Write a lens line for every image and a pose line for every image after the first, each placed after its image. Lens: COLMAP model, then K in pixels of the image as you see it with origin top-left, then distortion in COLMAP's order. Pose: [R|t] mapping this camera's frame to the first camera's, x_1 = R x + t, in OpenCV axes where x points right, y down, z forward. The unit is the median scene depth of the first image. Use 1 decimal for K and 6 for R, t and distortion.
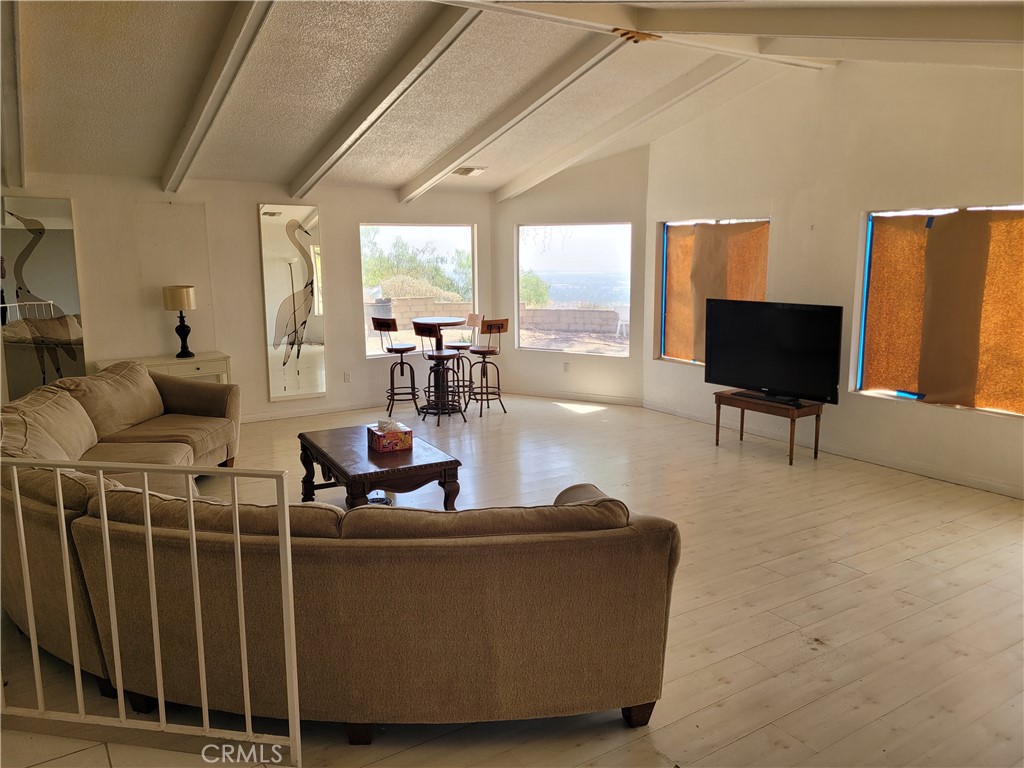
lens RADIAL K [[762.1, 0, 513.7], [0, 762.1, 376.4], [0, 0, 1]] dist [0.052035, -0.037872]
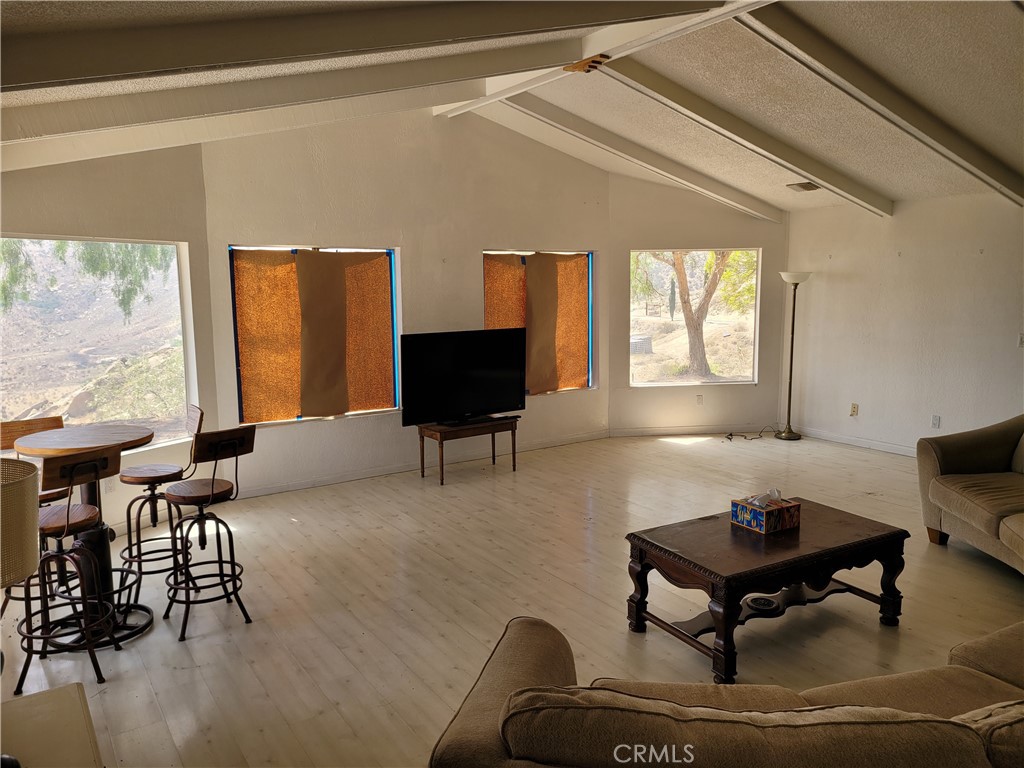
lens RADIAL K [[762.1, 0, 520.8], [0, 762.1, 389.1], [0, 0, 1]] dist [0.052035, -0.037872]
pose [[-0.023786, -0.142866, 0.989456, -0.664159], [0.171226, 0.974529, 0.144827, -0.147820], [-0.984945, 0.172865, 0.001282, 0.880141]]
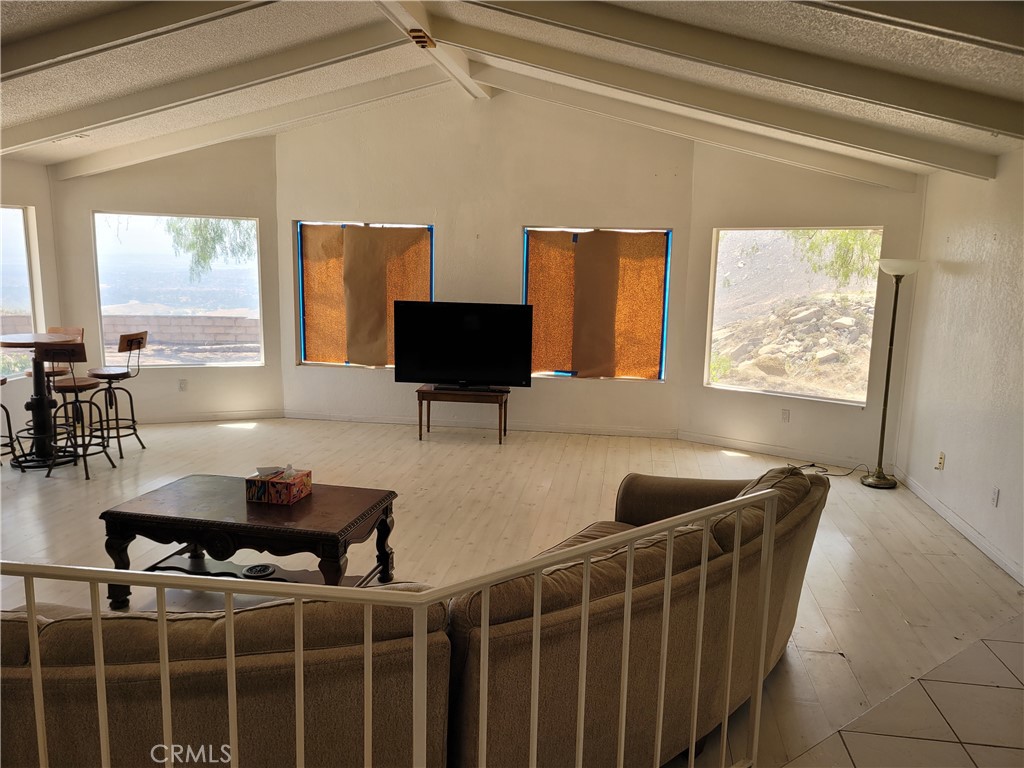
lens RADIAL K [[762.1, 0, 528.1], [0, 762.1, 383.5], [0, 0, 1]] dist [0.052035, -0.037872]
pose [[0.652443, -0.109331, 0.749910, -0.416950], [0.096311, 0.993477, 0.061049, -0.036792], [-0.751693, 0.032394, 0.658717, 0.193159]]
